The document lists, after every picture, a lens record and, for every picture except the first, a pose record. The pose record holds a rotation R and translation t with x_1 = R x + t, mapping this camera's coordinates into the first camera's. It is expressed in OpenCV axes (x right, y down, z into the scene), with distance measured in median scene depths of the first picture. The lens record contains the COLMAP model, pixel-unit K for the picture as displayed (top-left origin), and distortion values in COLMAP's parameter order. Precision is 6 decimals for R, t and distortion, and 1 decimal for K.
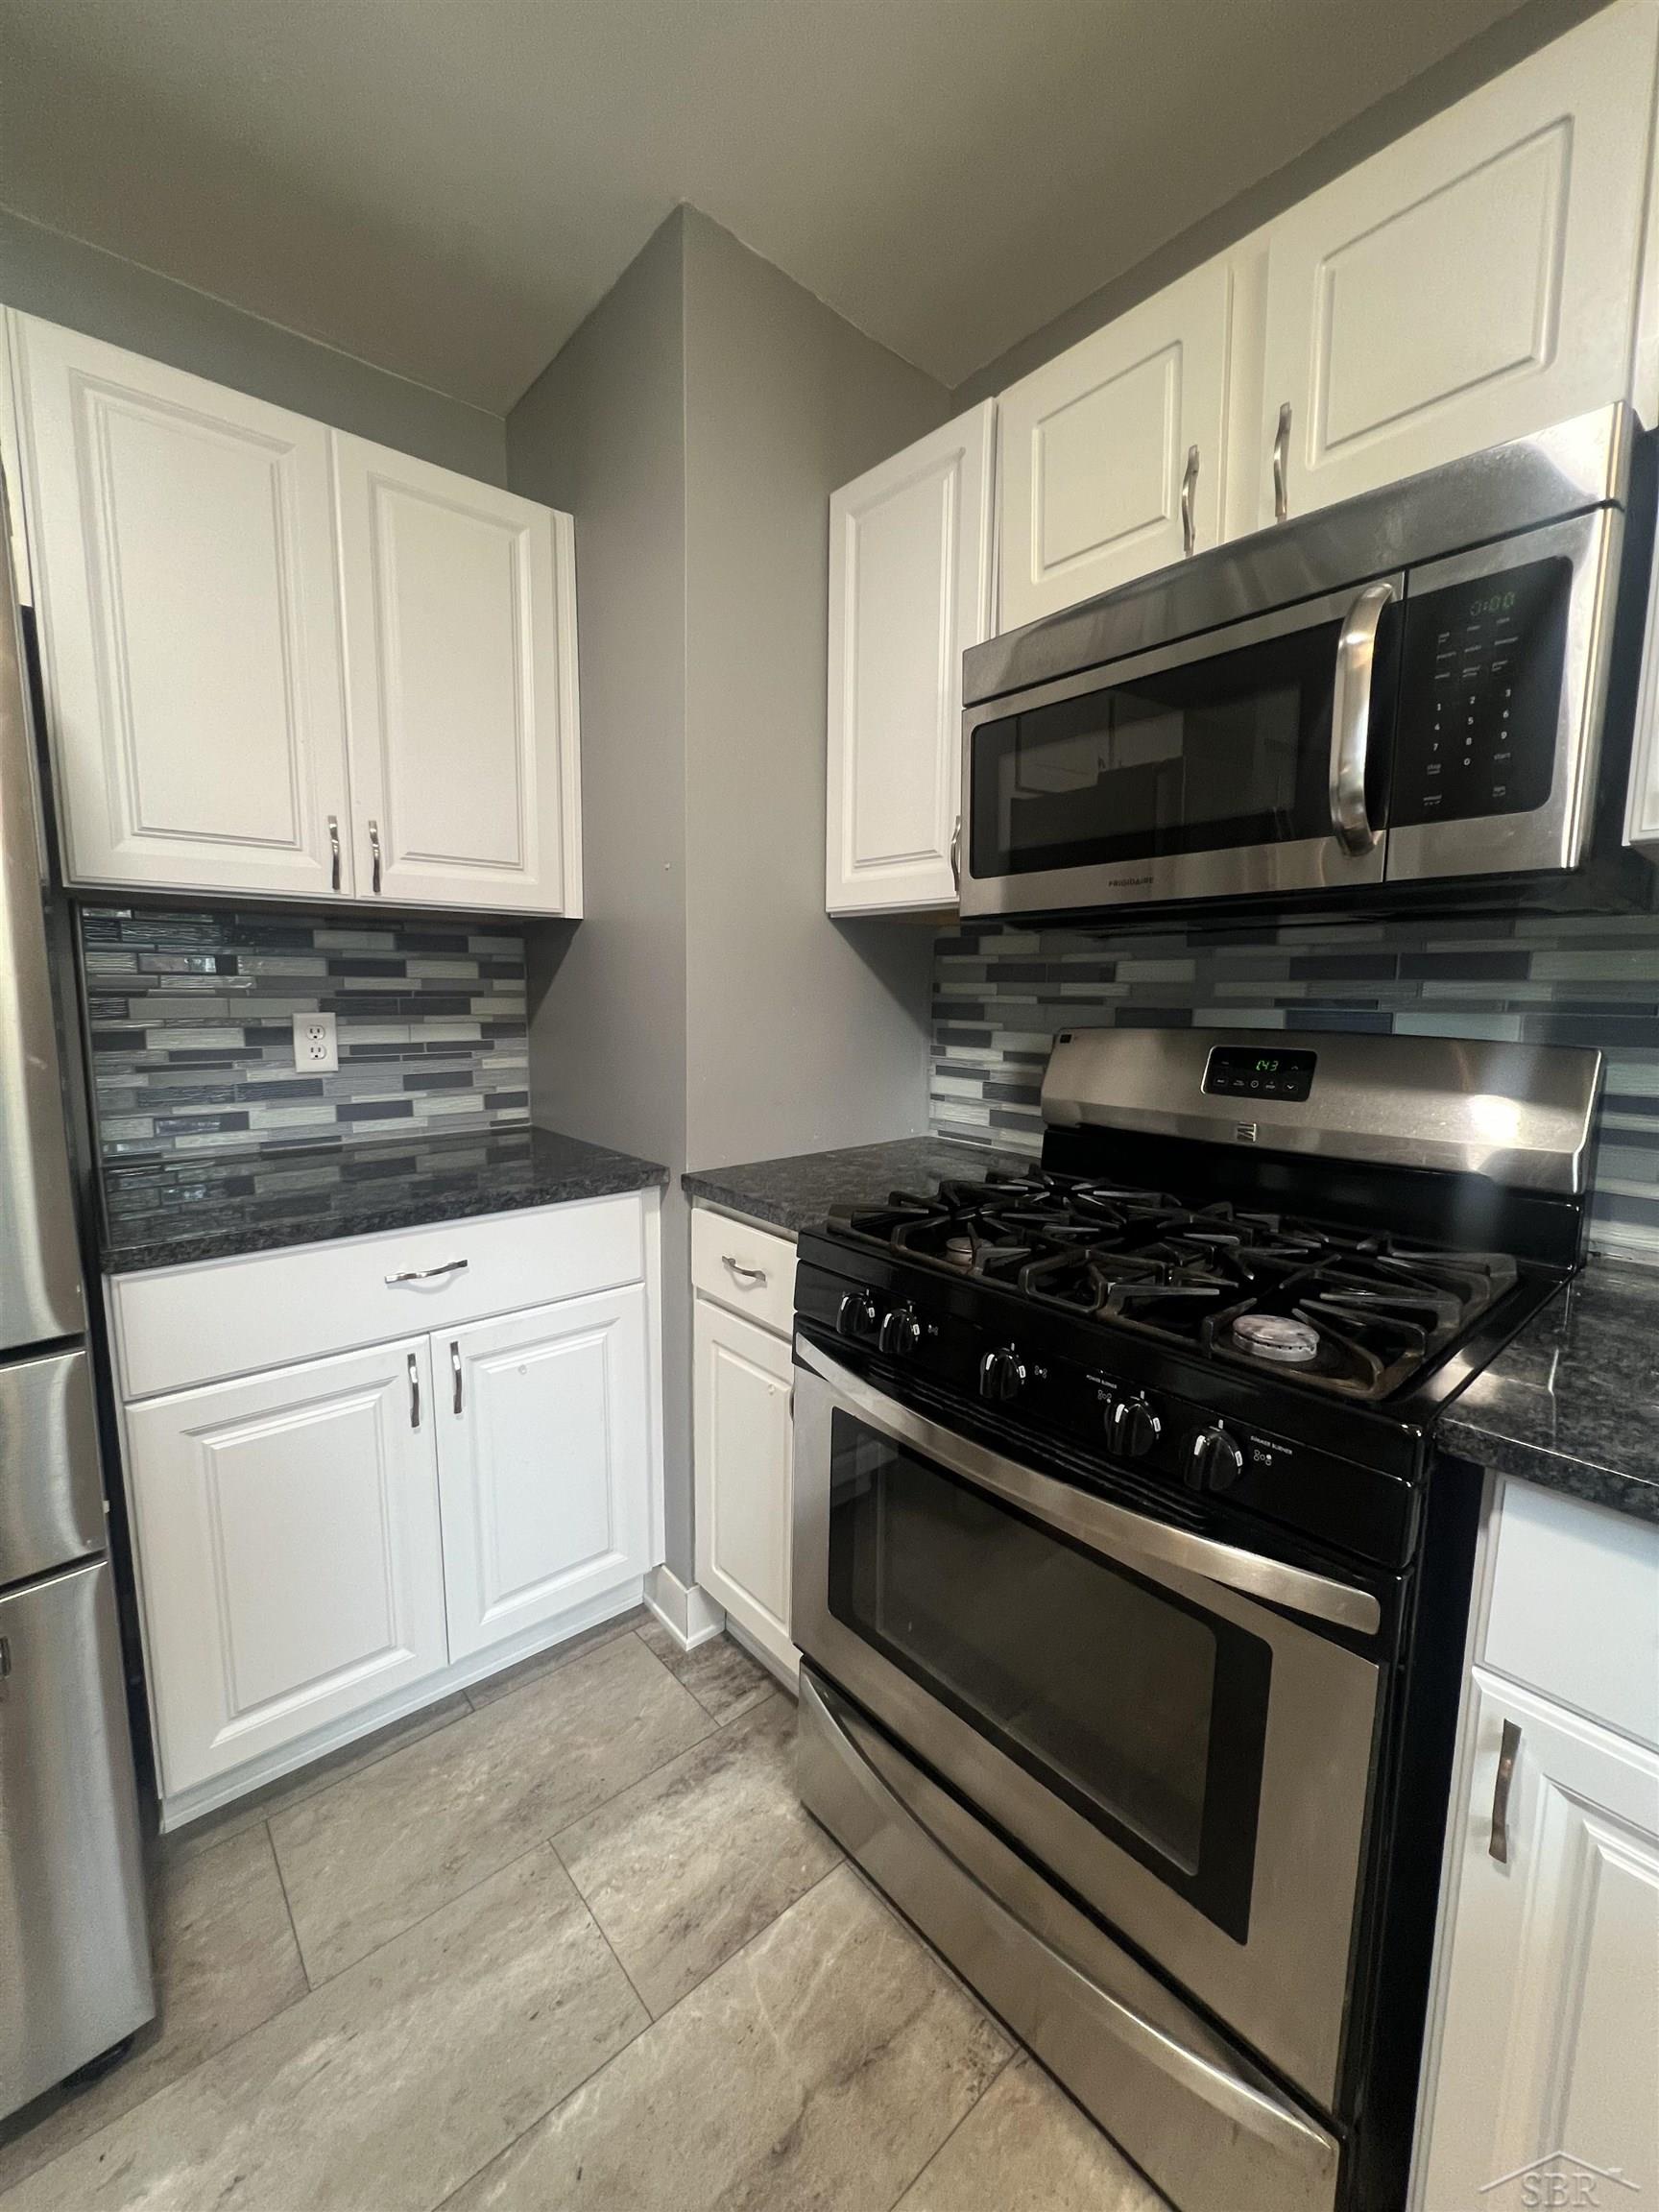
lens RADIAL K [[885.3, 0, 832.0], [0, 885.3, 1101.8], [0, 0, 1]] dist [-0.002032, 0.000745]
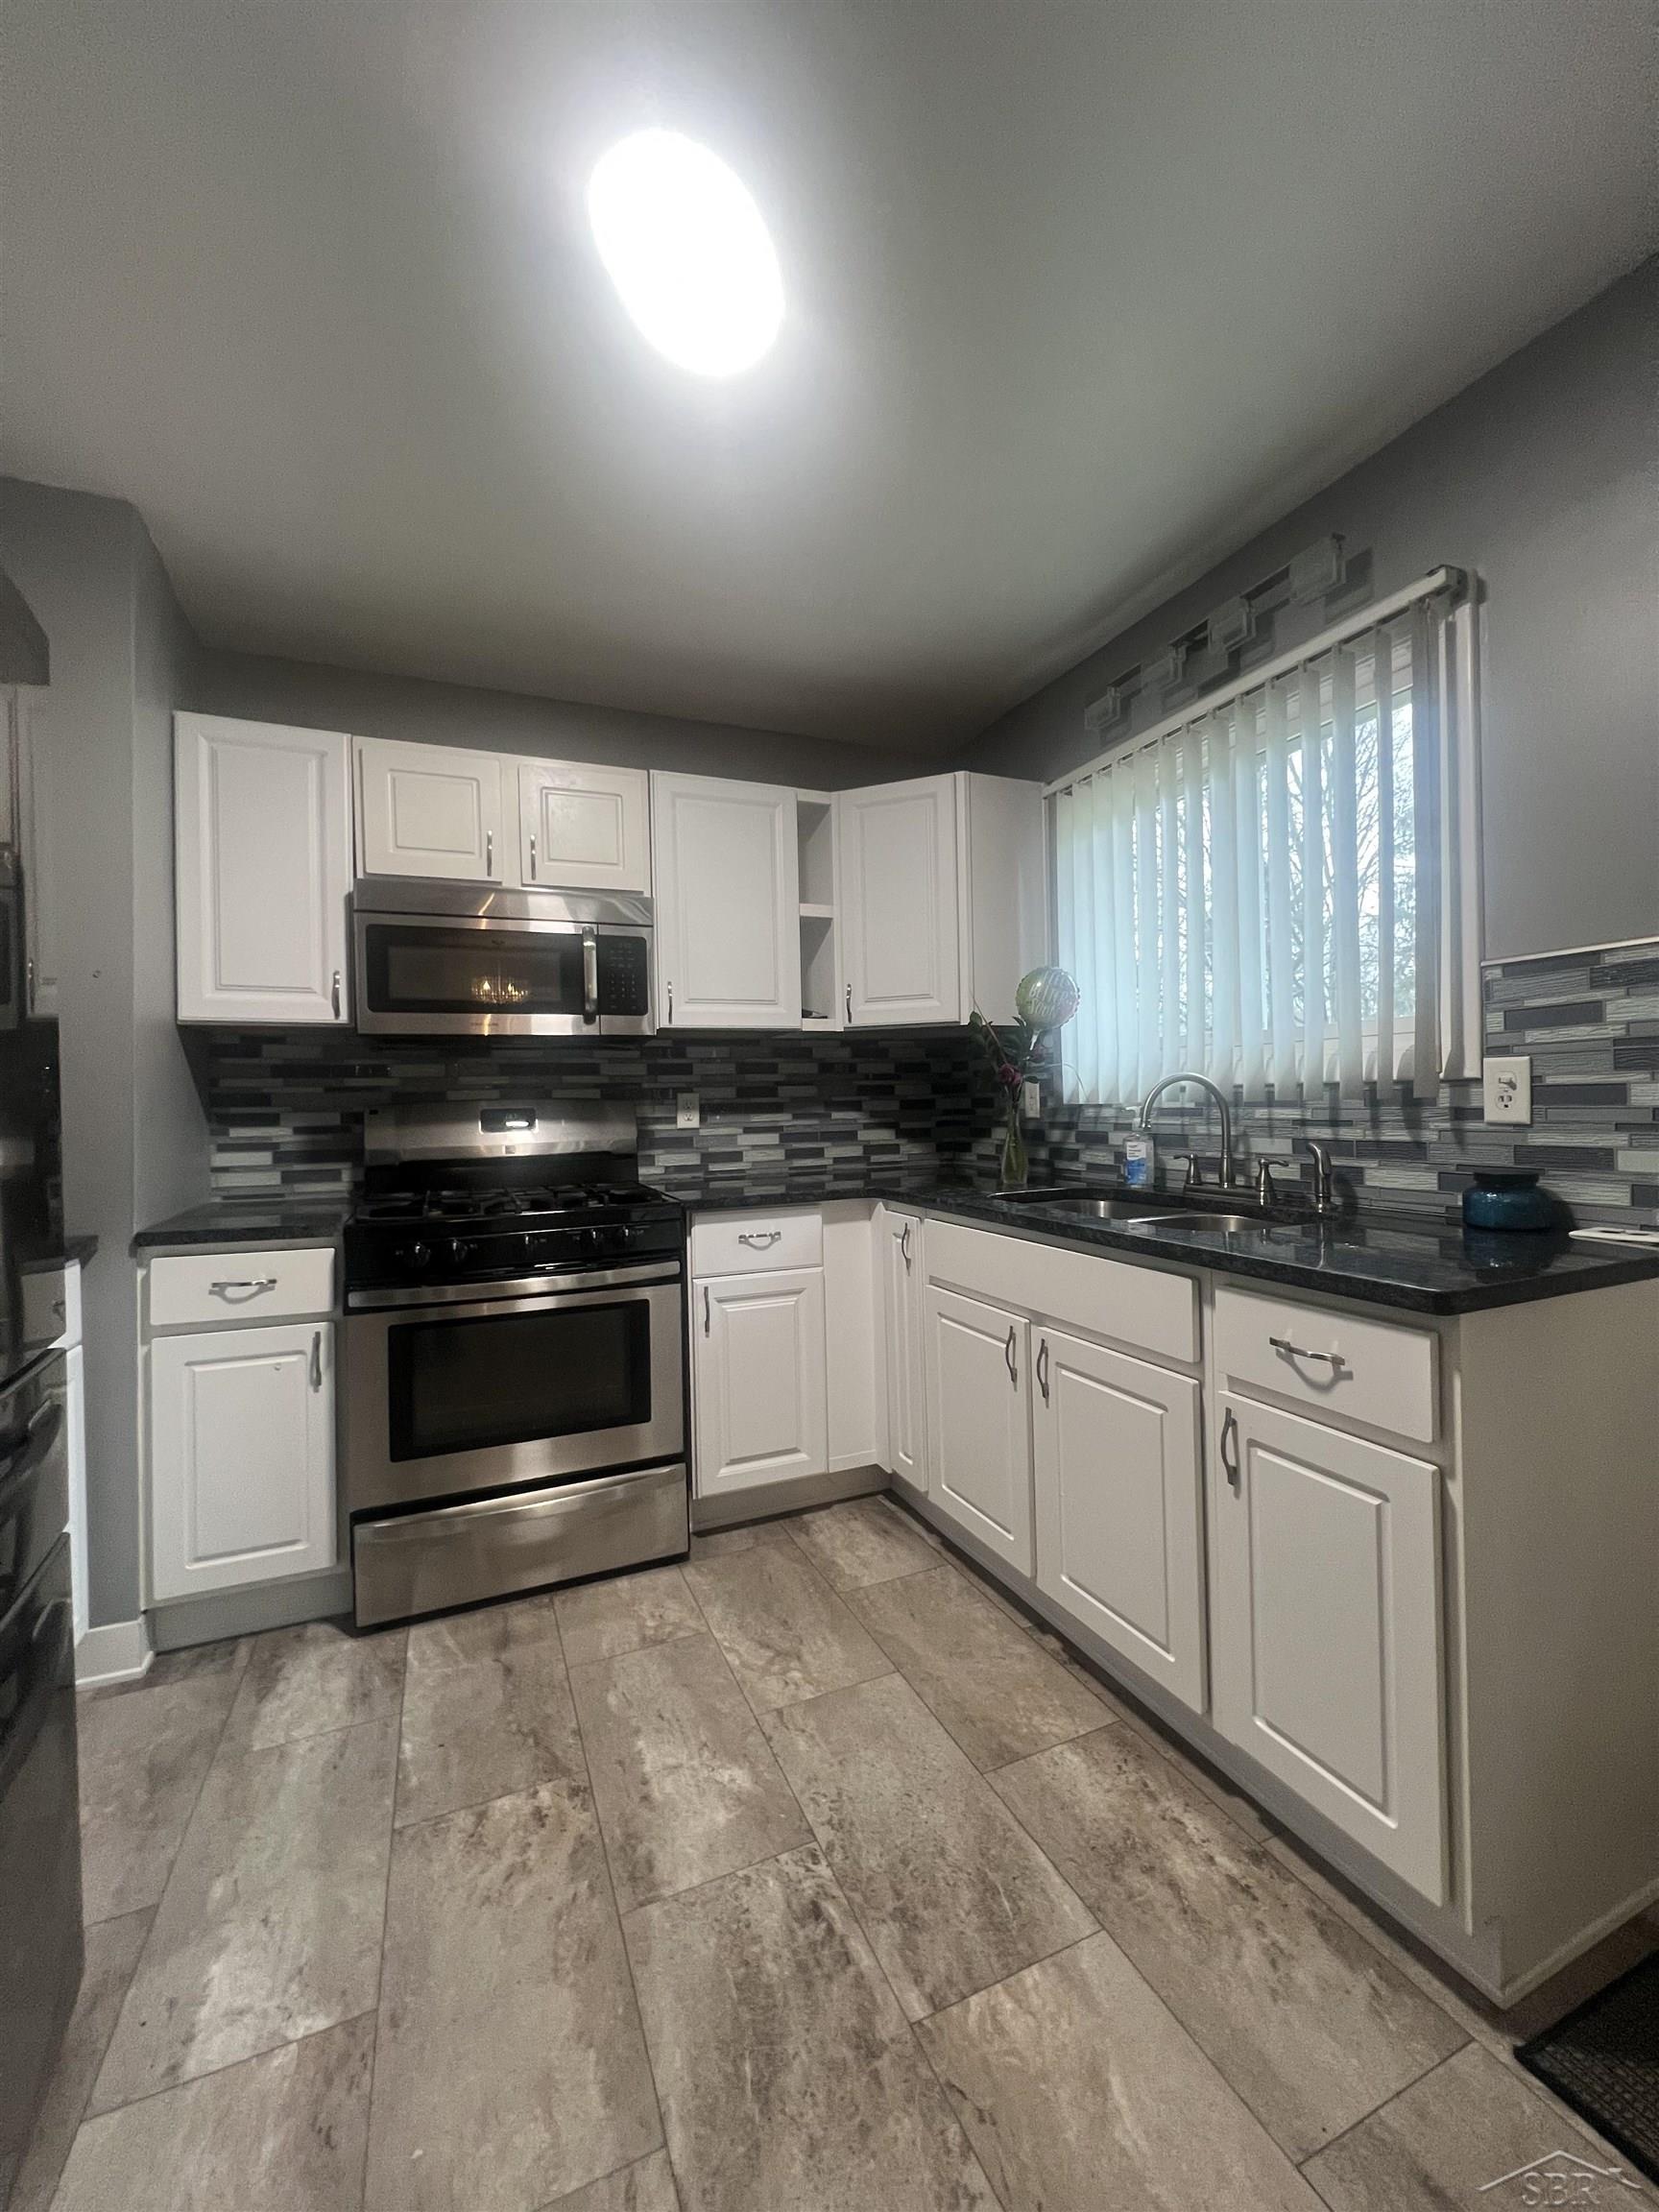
lens RADIAL K [[885.3, 0, 835.7], [0, 885.3, 1101.9], [0, 0, 1]] dist [-0.002032, 0.000745]
pose [[0.302105, -0.014157, 0.953170, -1.132412], [0.144124, 0.989074, -0.030990, 0.089799], [-0.942317, 0.146737, 0.300844, -0.290331]]
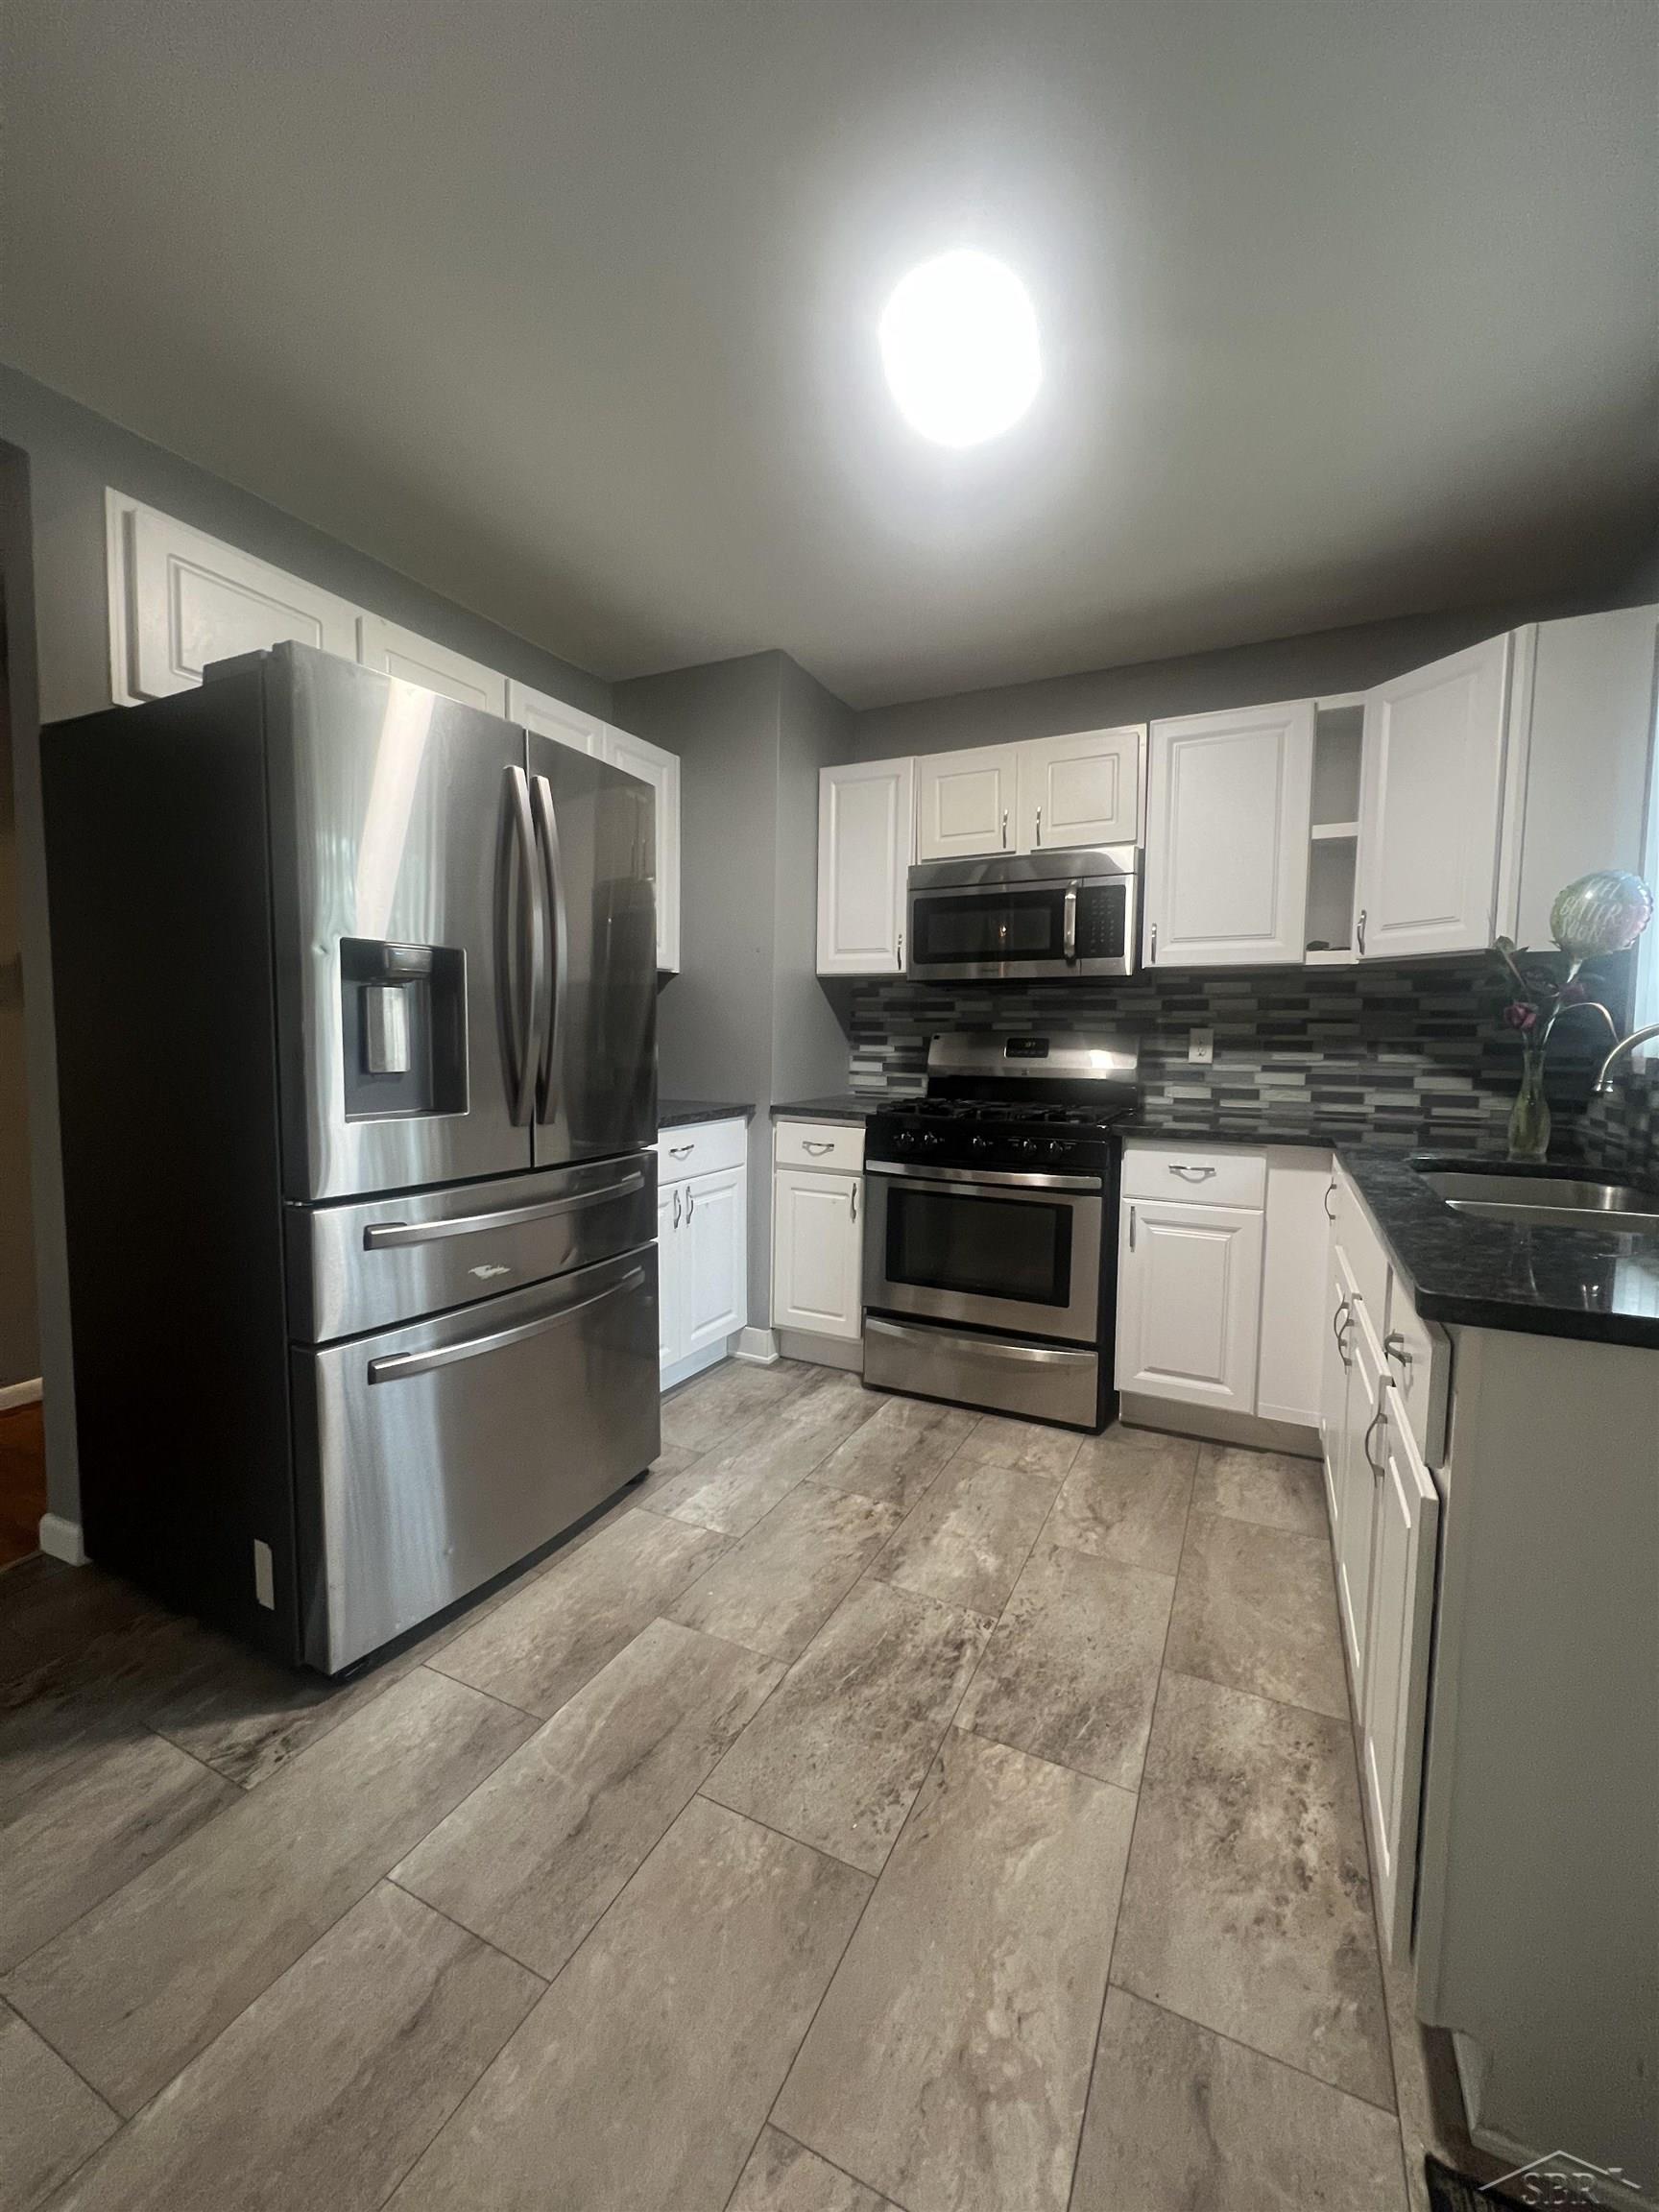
lens RADIAL K [[885.3, 0, 833.8], [0, 885.3, 1100.5], [0, 0, 1]] dist [-0.002032, 0.000745]
pose [[0.923783, -0.026973, 0.381965, -0.888193], [0.044893, 0.998266, -0.038078, 0.170853], [-0.380275, 0.052323, 0.923392, -0.977884]]
